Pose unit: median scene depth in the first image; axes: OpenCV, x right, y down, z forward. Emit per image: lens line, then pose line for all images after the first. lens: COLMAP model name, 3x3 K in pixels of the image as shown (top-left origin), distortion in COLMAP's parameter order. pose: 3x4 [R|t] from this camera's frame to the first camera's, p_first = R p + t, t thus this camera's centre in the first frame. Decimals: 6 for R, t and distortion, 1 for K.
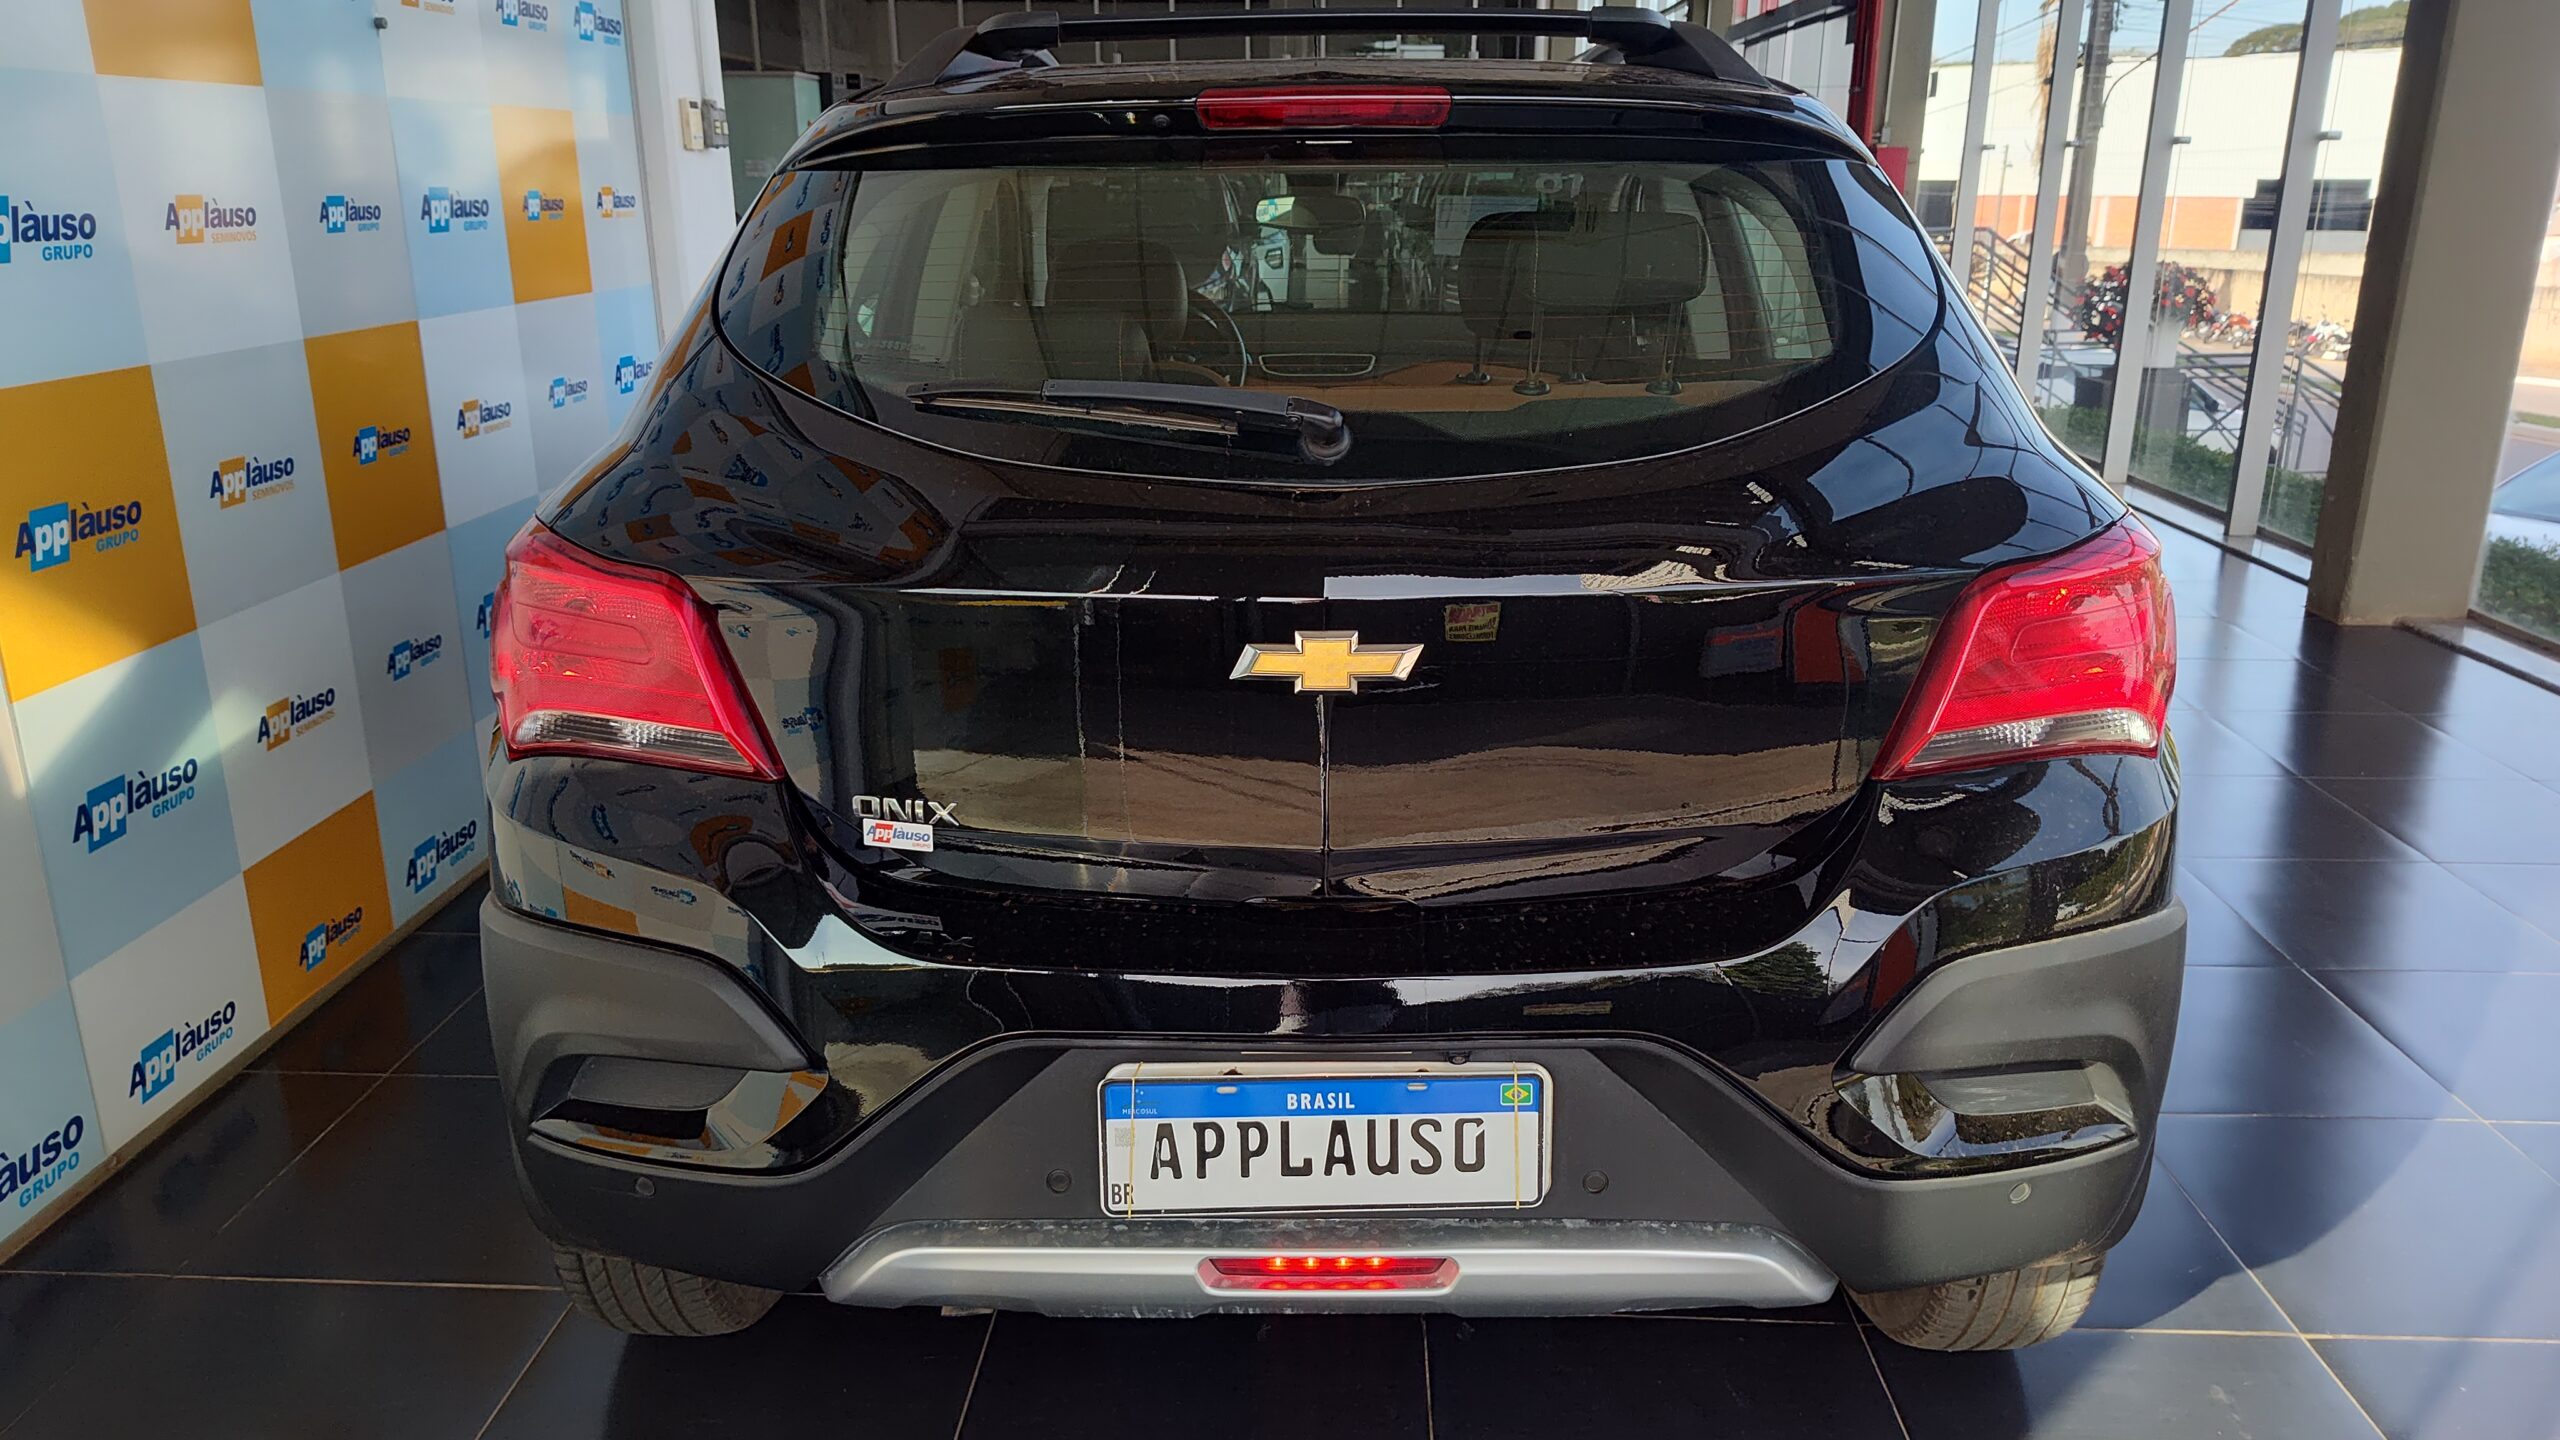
lens RADIAL K [[1804.9, 0, 1282.2], [0, 1804.9, 727.8], [0, 0, 1]] dist [0.020608, -0.017469]
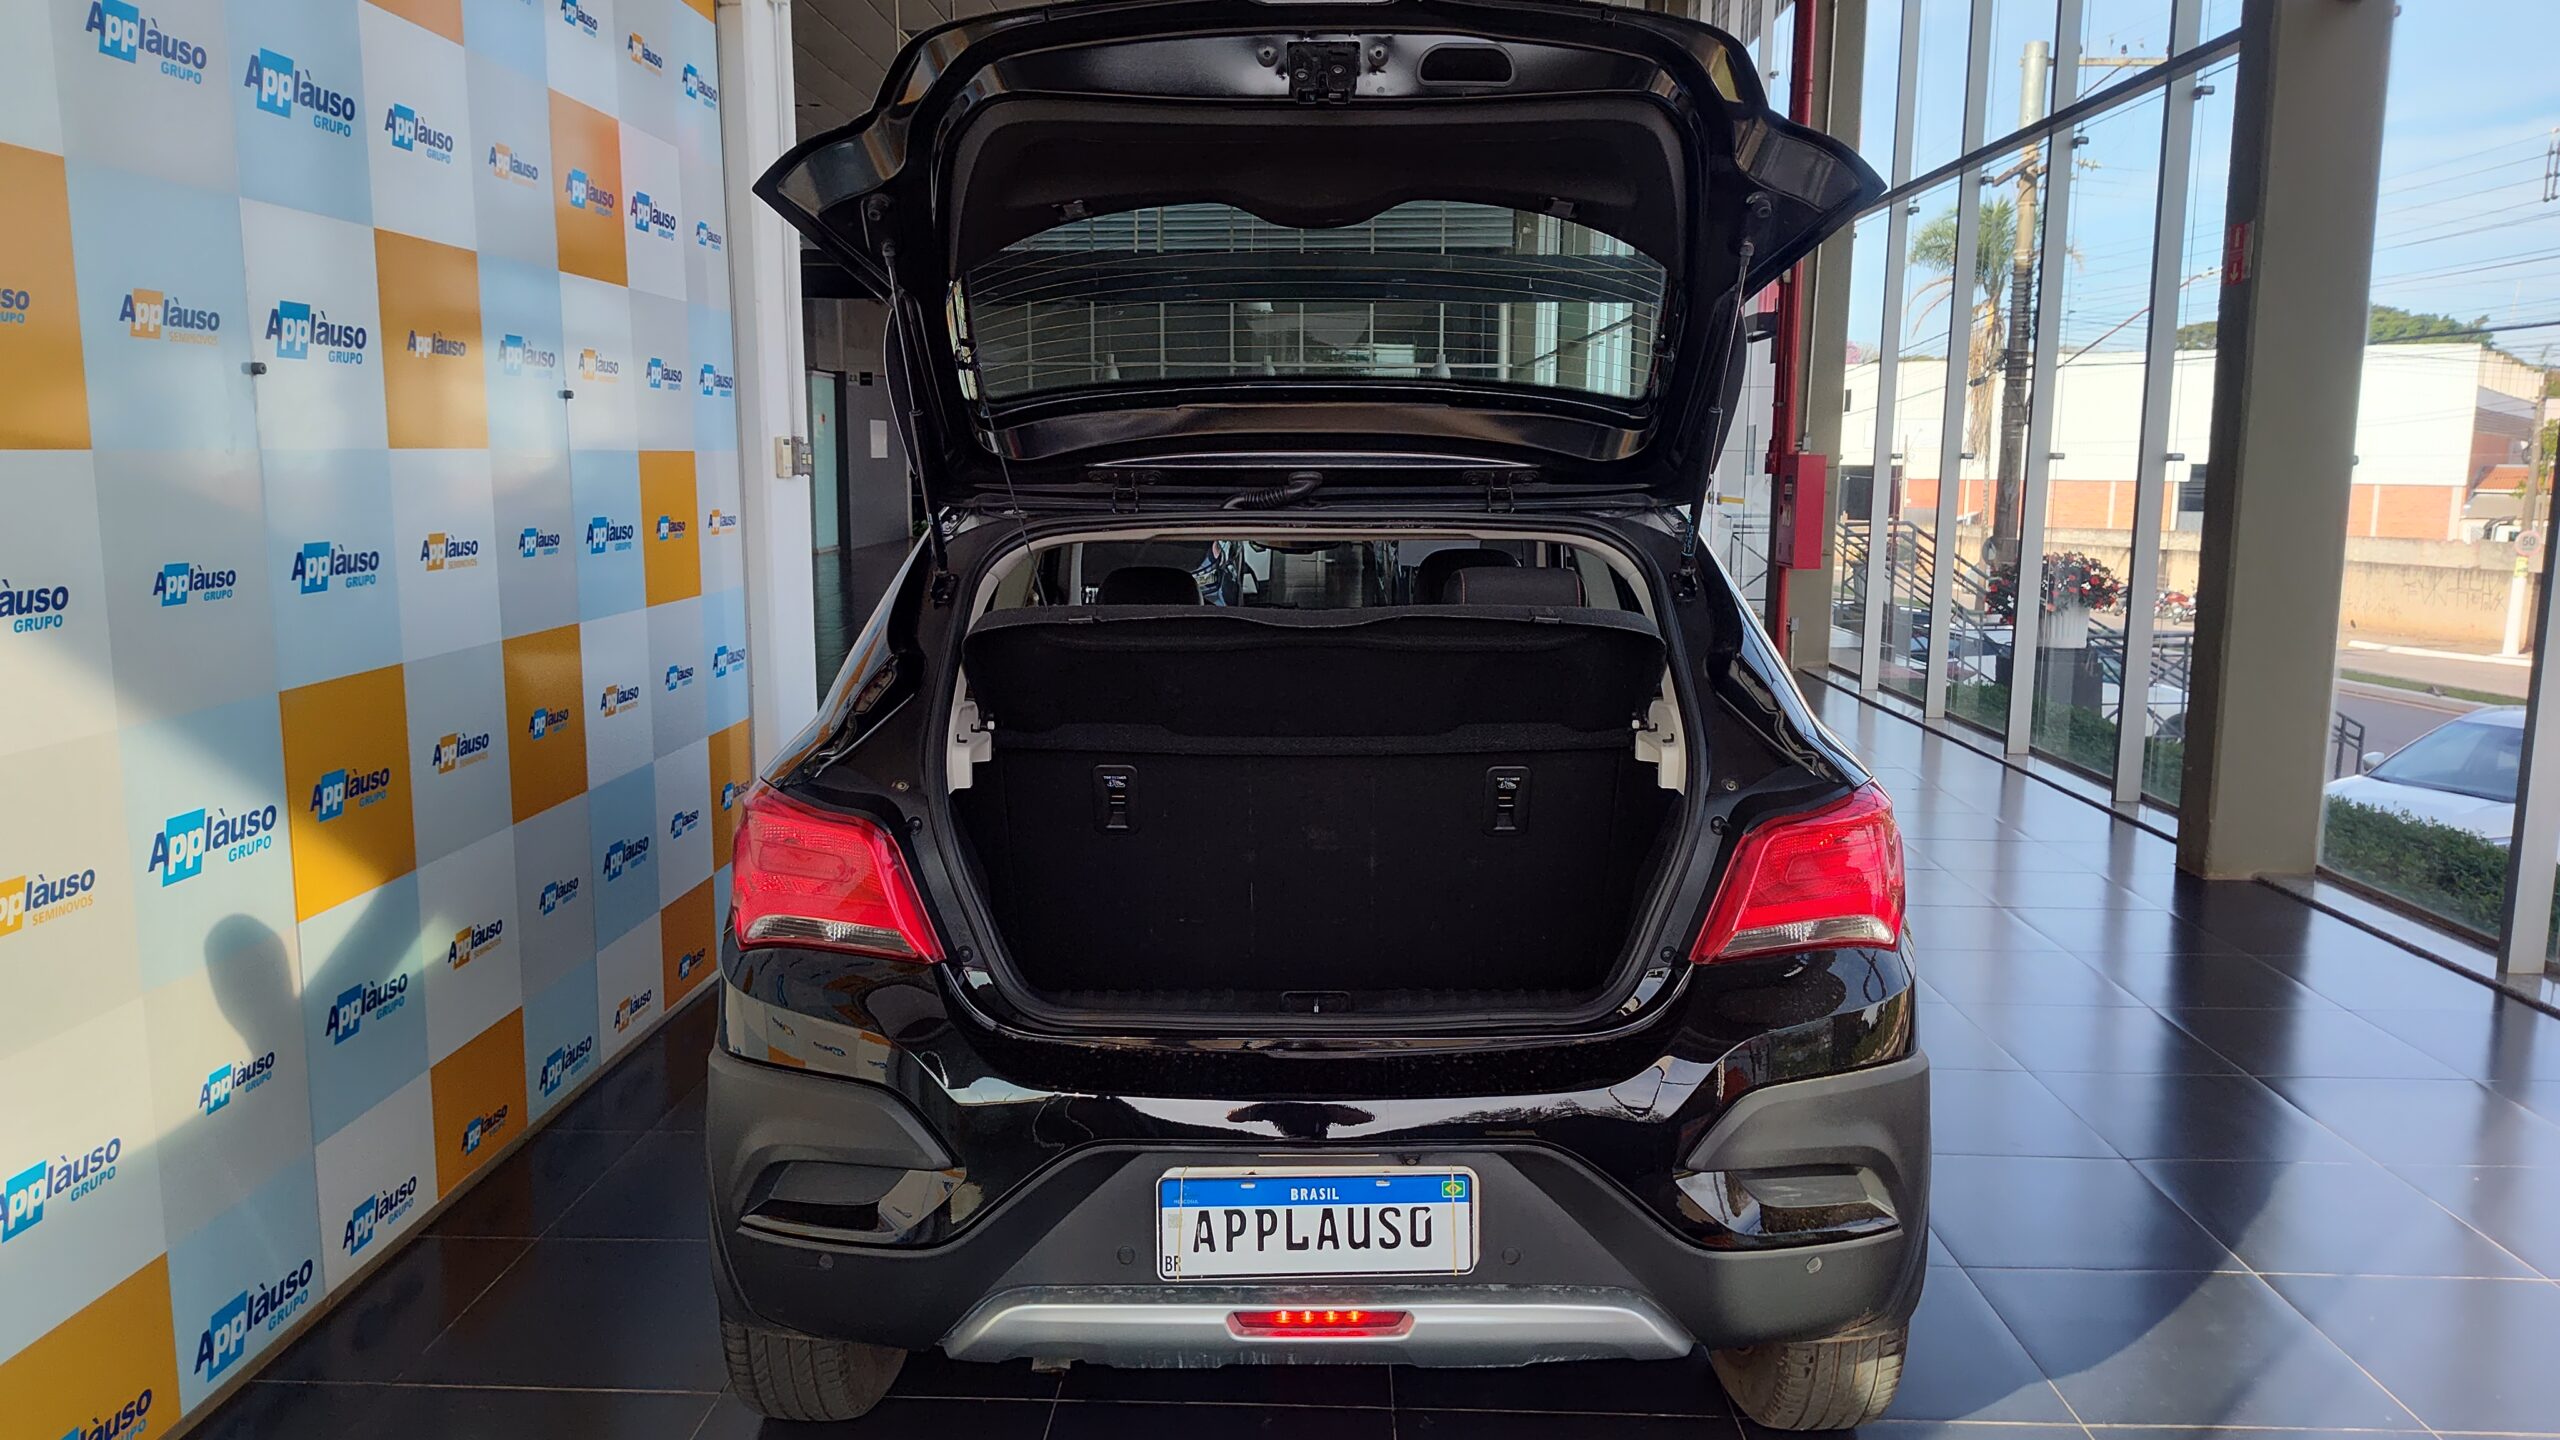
lens RADIAL K [[1804.9, 0, 1295.3], [0, 1804.9, 705.9], [0, 0, 1]] dist [0.020608, -0.017469]
pose [[0.999813, 0.003368, 0.019023, -0.018339], [-0.000334, 0.987547, -0.157326, 0.044202], [-0.019316, 0.157290, 0.987364, -0.379814]]
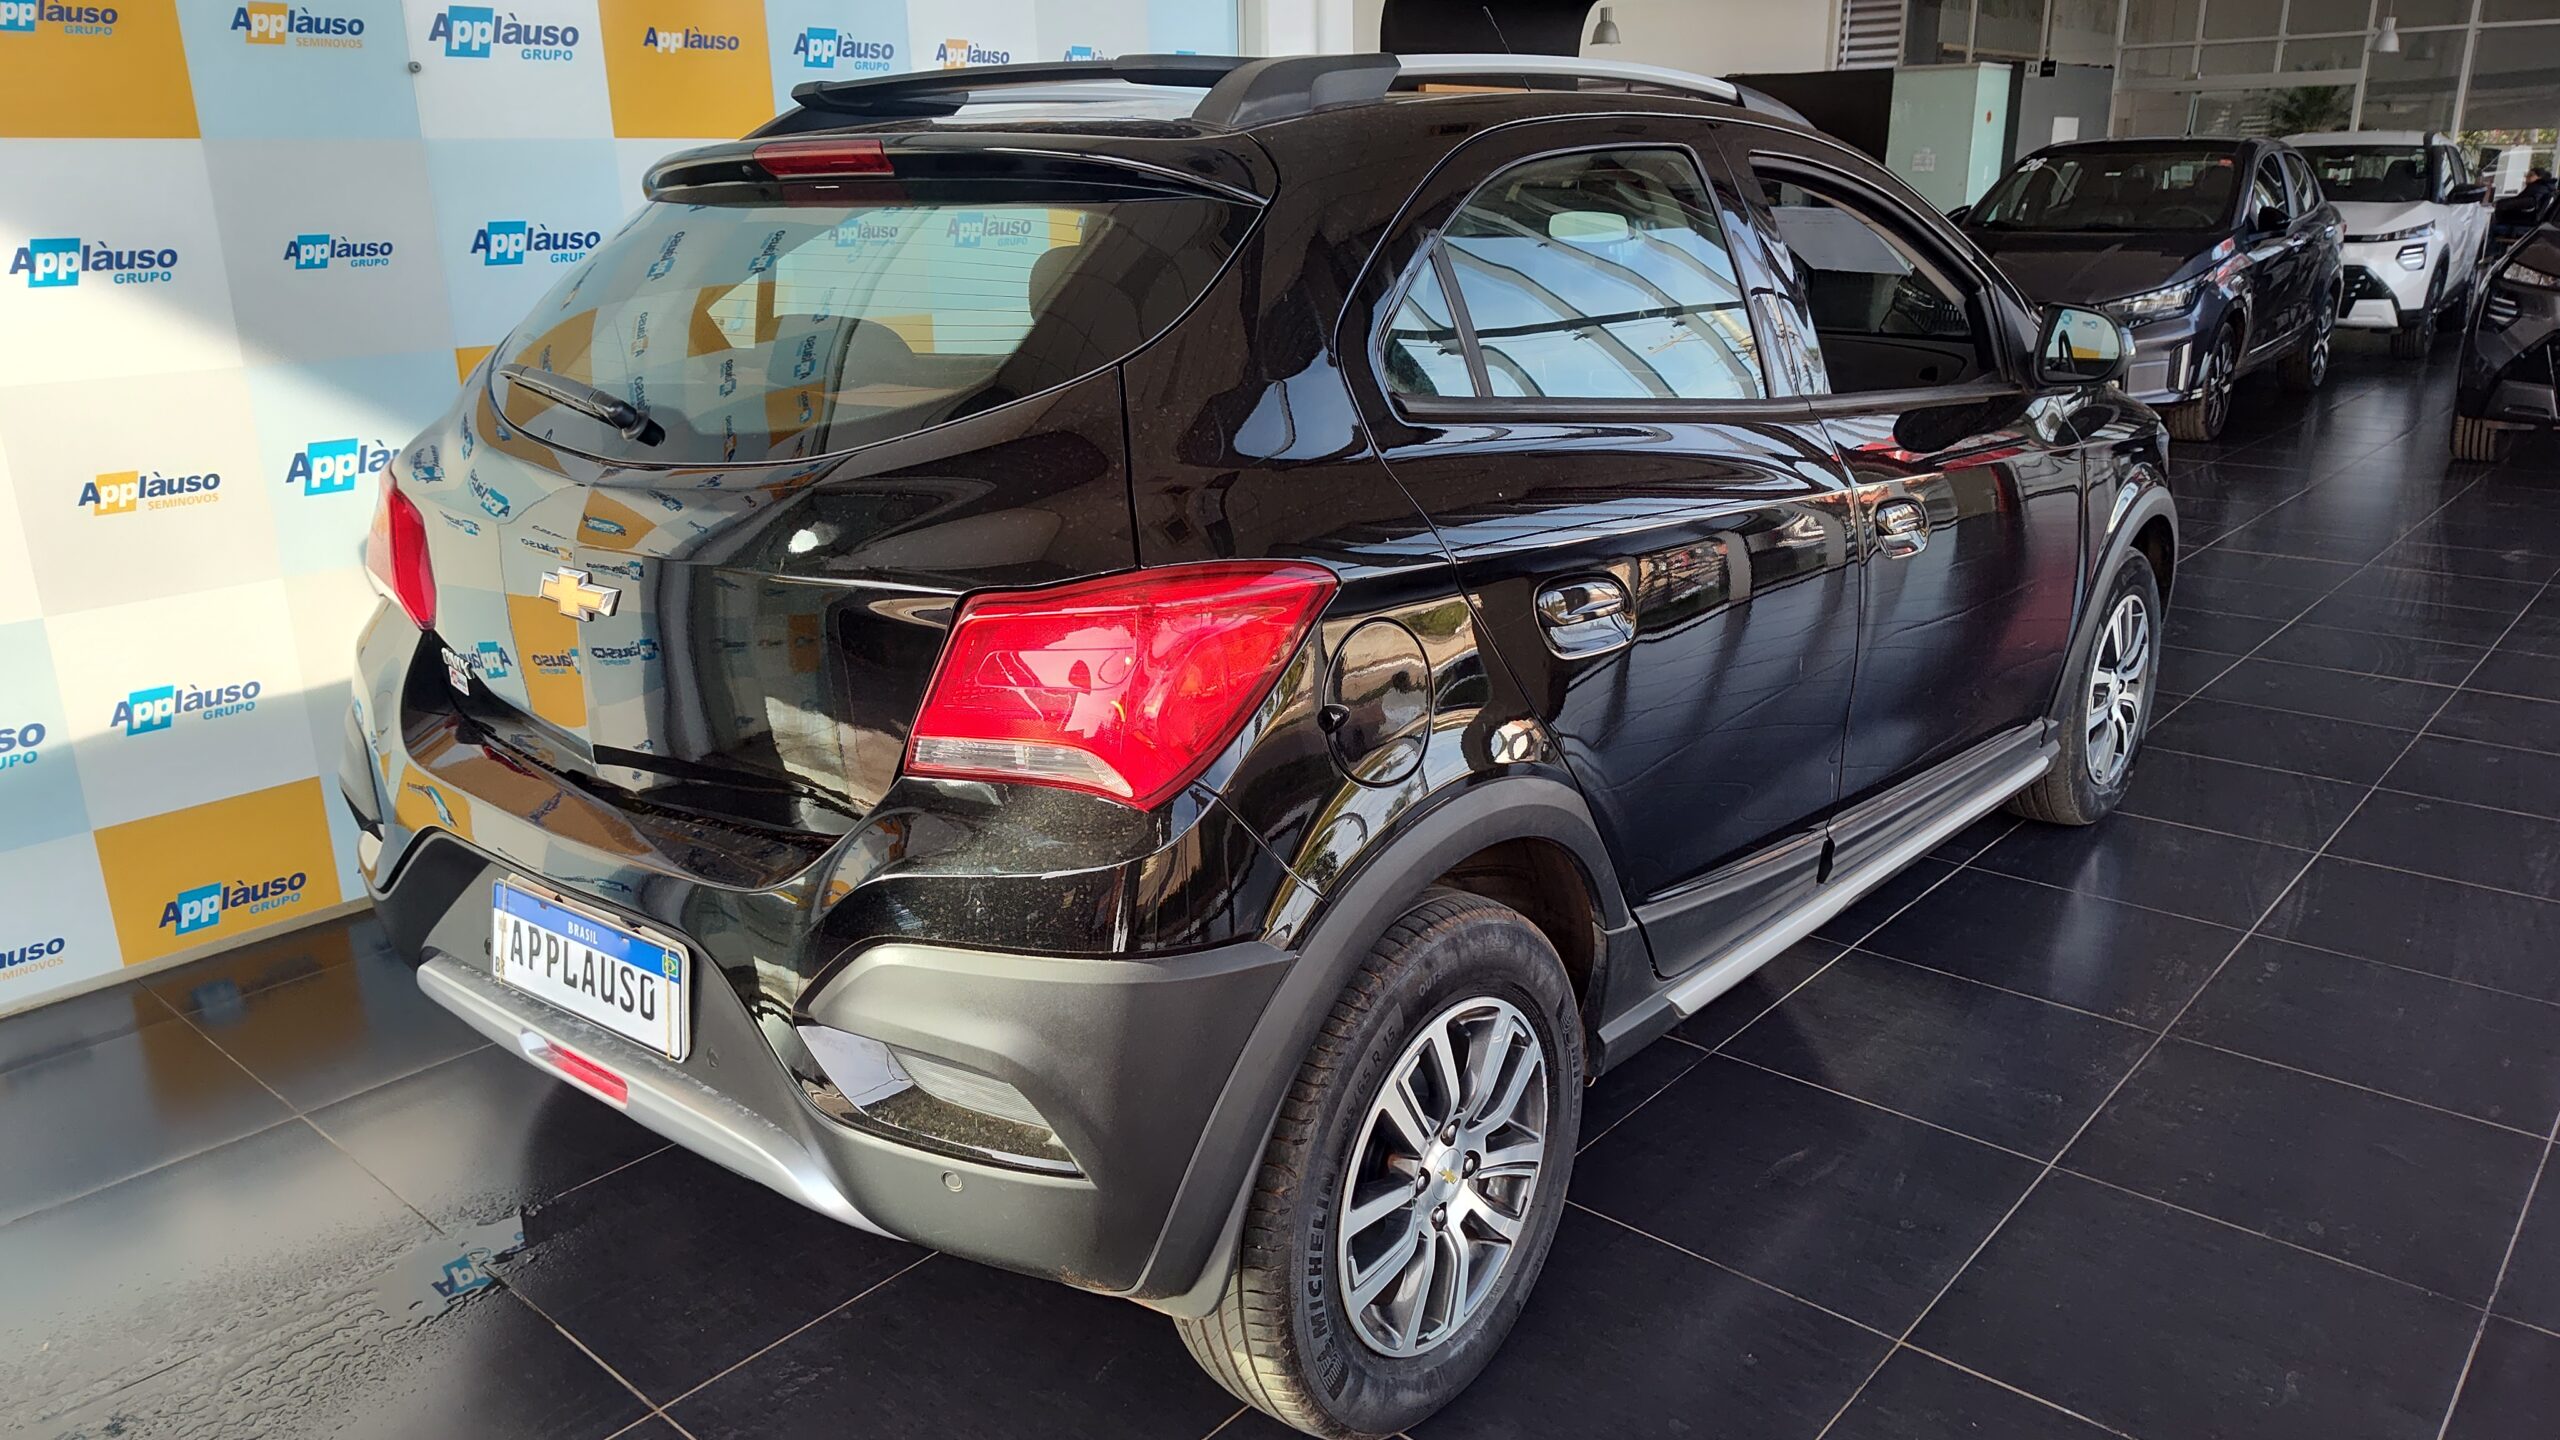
lens RADIAL K [[1804.9, 0, 1292.6], [0, 1804.9, 721.1], [0, 0, 1]] dist [0.020608, -0.017469]
pose [[0.774827, 0.172317, -0.608235, 0.998980], [-0.171040, 0.983392, 0.060714, -0.093068], [0.608595, 0.056990, 0.791432, 0.228080]]
